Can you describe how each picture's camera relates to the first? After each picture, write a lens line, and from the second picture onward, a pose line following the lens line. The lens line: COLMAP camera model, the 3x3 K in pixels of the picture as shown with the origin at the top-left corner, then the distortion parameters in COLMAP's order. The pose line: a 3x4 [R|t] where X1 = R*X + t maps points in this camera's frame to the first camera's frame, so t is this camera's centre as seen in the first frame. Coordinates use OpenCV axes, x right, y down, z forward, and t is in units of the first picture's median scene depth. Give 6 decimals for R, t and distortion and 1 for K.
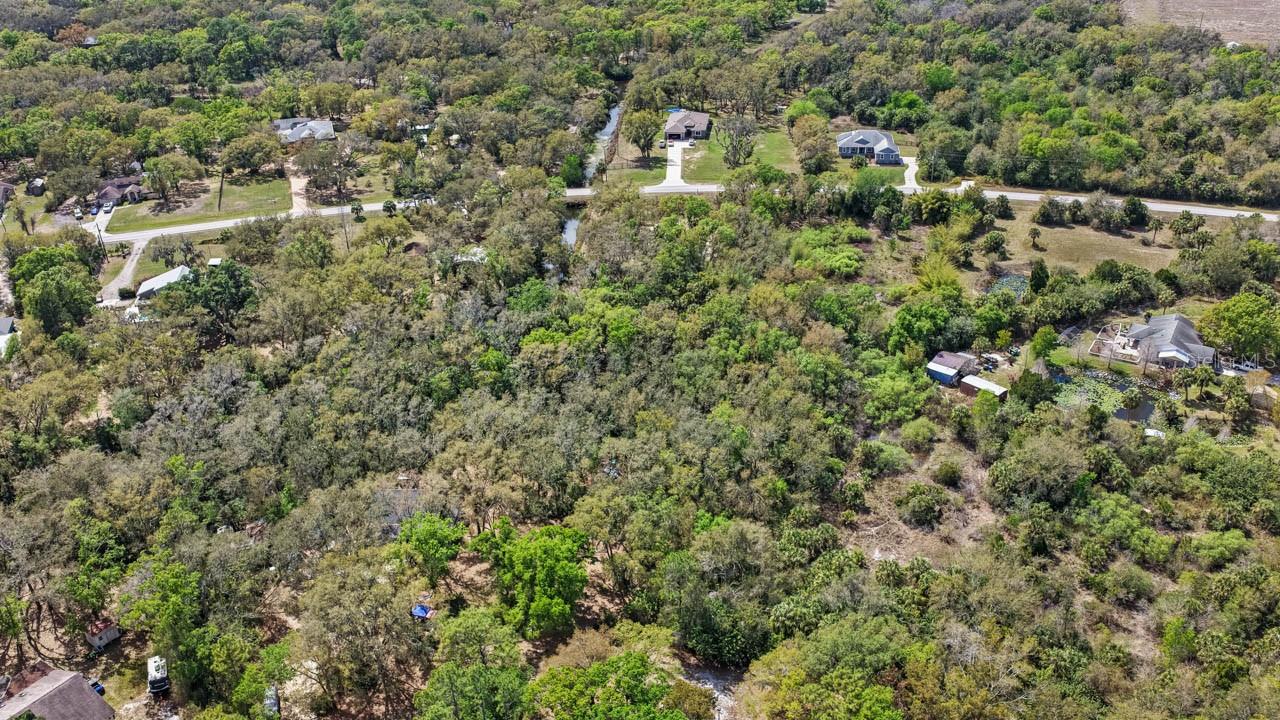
lens RADIAL K [[1071.5, 0, 640.0], [0, 1071.5, 360.0], [0, 0, 1]] dist [0.006173, 0.017005]
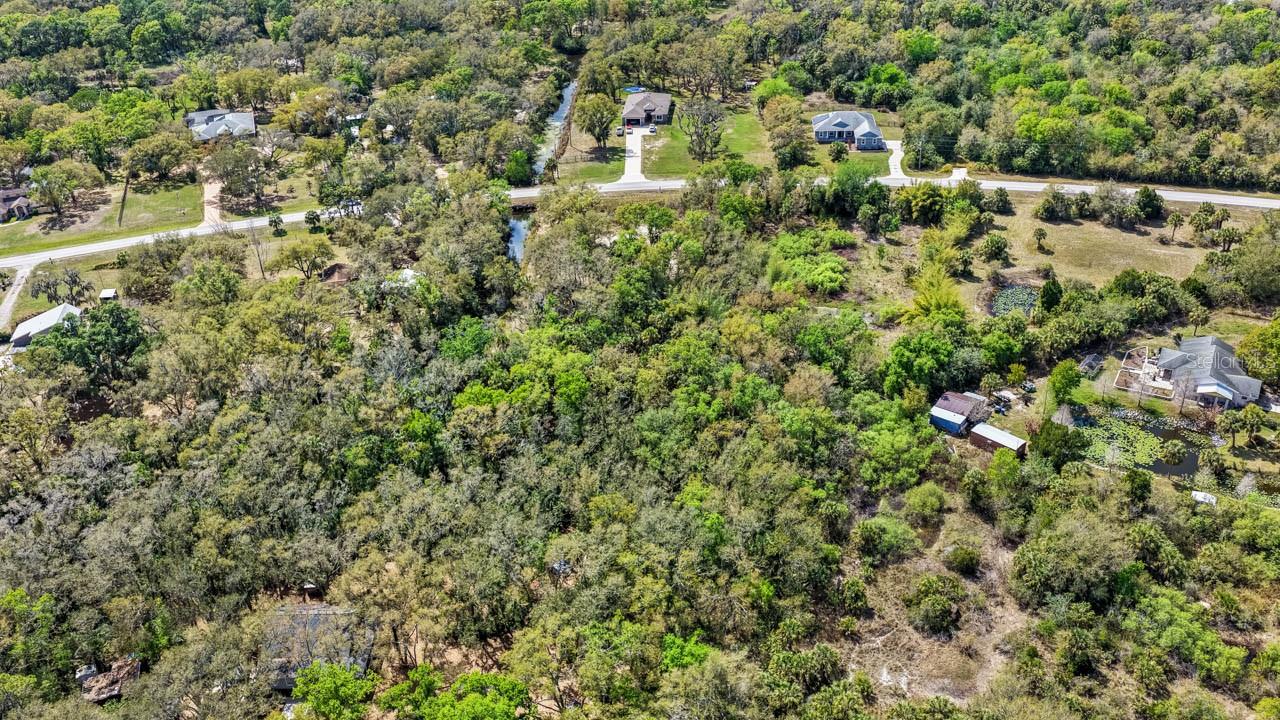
lens RADIAL K [[1071.5, 0, 640.0], [0, 1071.5, 360.0], [0, 0, 1]] dist [0.006173, 0.017005]
pose [[0.999191, -0.032258, 0.024005, 0.012919], [0.031203, 0.998583, 0.043102, -0.062882], [-0.025362, -0.042318, 0.998782, 0.118579]]
